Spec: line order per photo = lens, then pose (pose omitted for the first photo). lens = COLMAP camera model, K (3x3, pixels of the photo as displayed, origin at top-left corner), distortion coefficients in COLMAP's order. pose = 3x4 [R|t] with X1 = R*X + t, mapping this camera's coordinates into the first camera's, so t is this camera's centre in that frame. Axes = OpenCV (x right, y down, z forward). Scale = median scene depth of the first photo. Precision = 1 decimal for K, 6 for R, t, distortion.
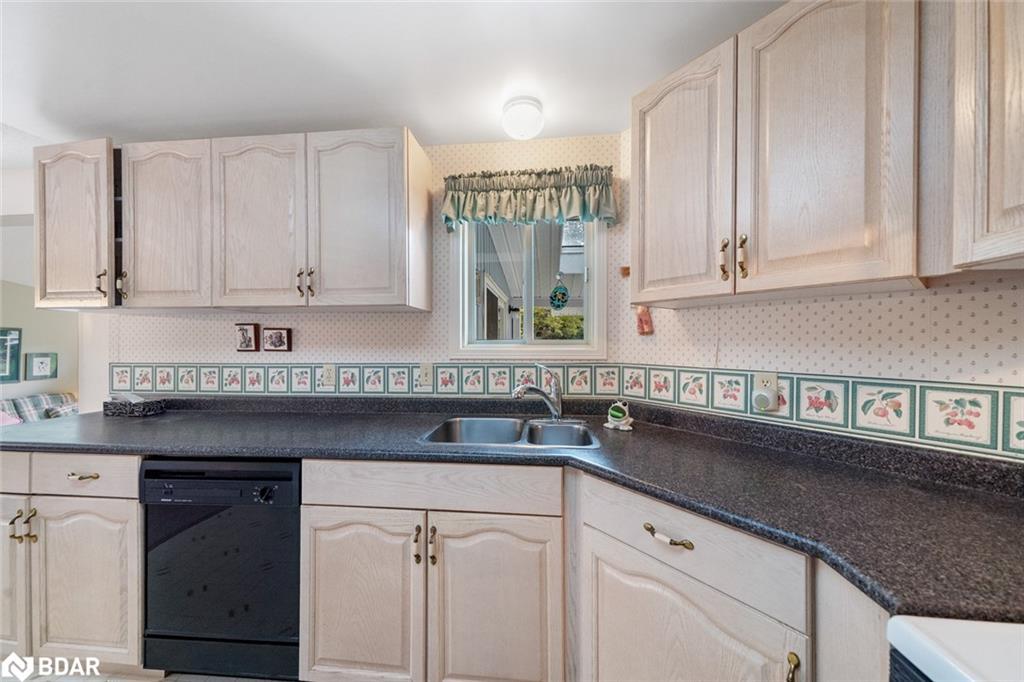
lens RADIAL K [[357.1, 0, 521.1], [0, 357.1, 343.5], [0, 0, 1]] dist [0.013218, -0.001442]
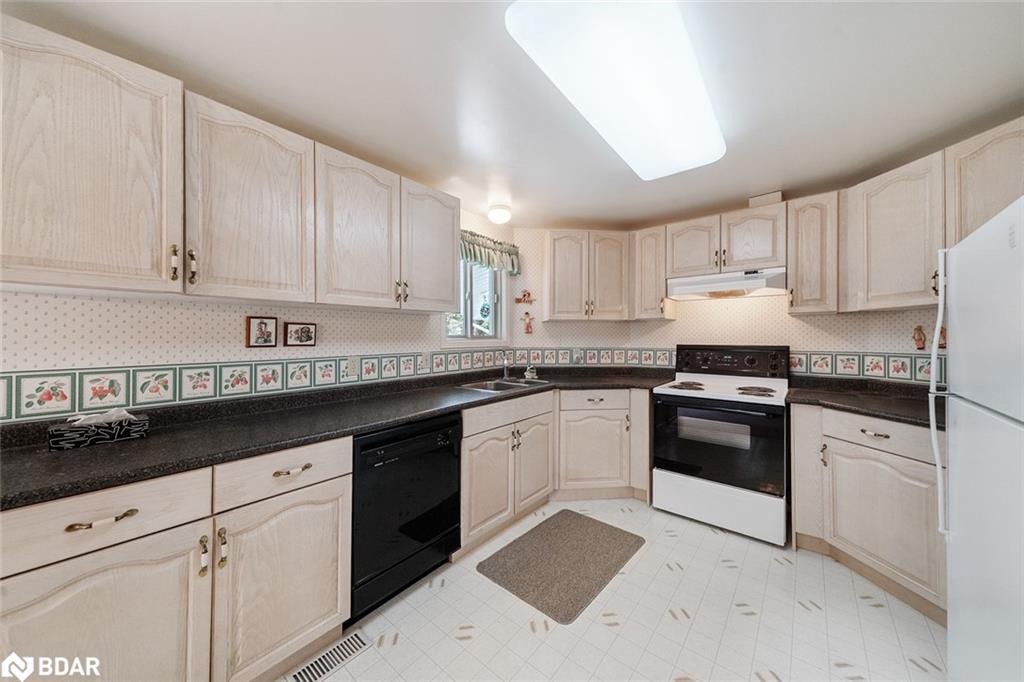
lens RADIAL K [[357.1, 0, 510.1], [0, 357.1, 340.2], [0, 0, 1]] dist [0.013218, -0.001442]
pose [[0.552230, -0.008667, 0.833647, -1.388590], [0.003252, 0.999961, 0.008242, -0.001440], [-0.833685, -0.001840, 0.552237, -0.040553]]
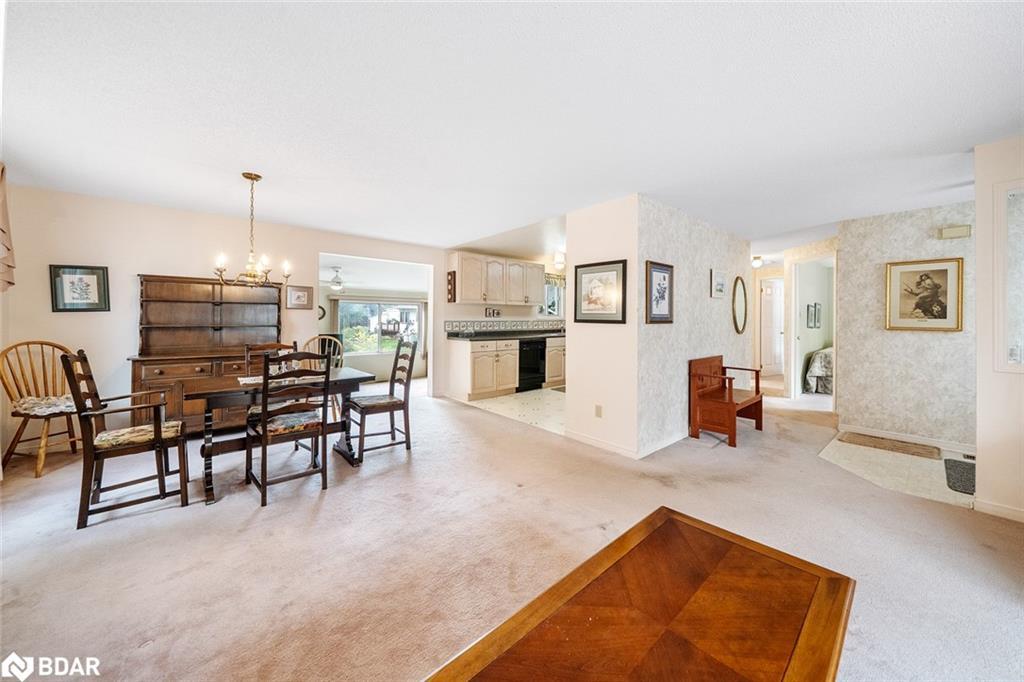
lens RADIAL K [[357.1, 0, 511.4], [0, 357.1, 321.7], [0, 0, 1]] dist [0.013218, -0.001442]
pose [[0.694945, -0.000787, 0.719063, -3.414903], [-0.003098, 0.999987, 0.004088, 0.058528], [-0.719056, -0.005069, 0.694933, -1.575974]]
